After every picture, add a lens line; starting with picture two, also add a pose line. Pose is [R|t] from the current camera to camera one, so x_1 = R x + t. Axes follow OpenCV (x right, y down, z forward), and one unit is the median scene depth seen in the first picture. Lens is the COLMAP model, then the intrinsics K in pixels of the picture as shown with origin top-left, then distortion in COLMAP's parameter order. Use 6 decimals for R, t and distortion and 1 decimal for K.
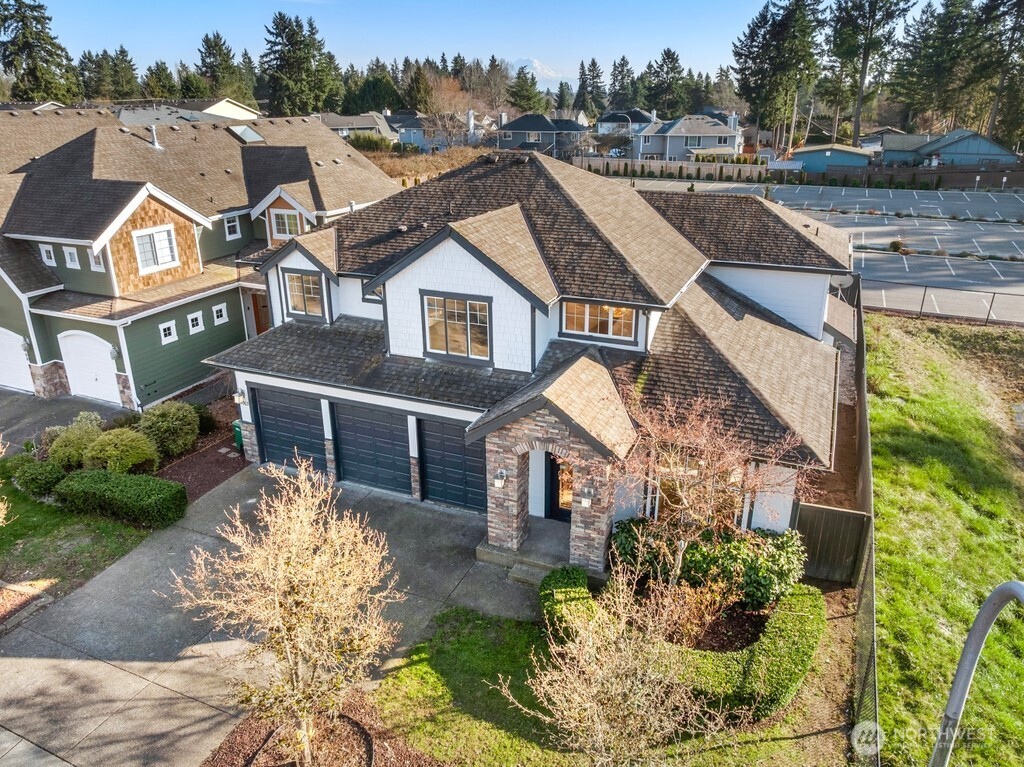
lens RADIAL K [[722.9, 0, 512.0], [0, 722.9, 383.5], [0, 0, 1]] dist [-0.058177, 0.029097]
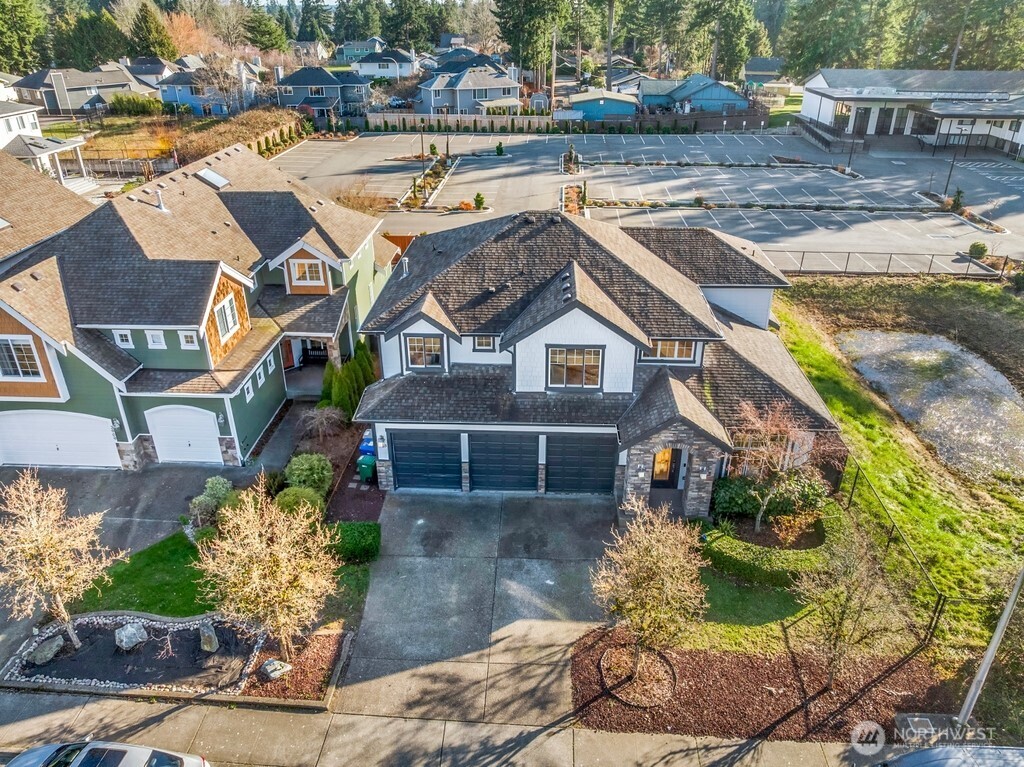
lens RADIAL K [[722.9, 0, 512.0], [0, 722.9, 383.5], [0, 0, 1]] dist [-0.058177, 0.029097]
pose [[0.934594, -0.162397, 0.316482, -0.479305], [0.129530, 0.983991, 0.122404, -0.177131], [-0.331294, -0.073404, 0.940668, -0.195528]]
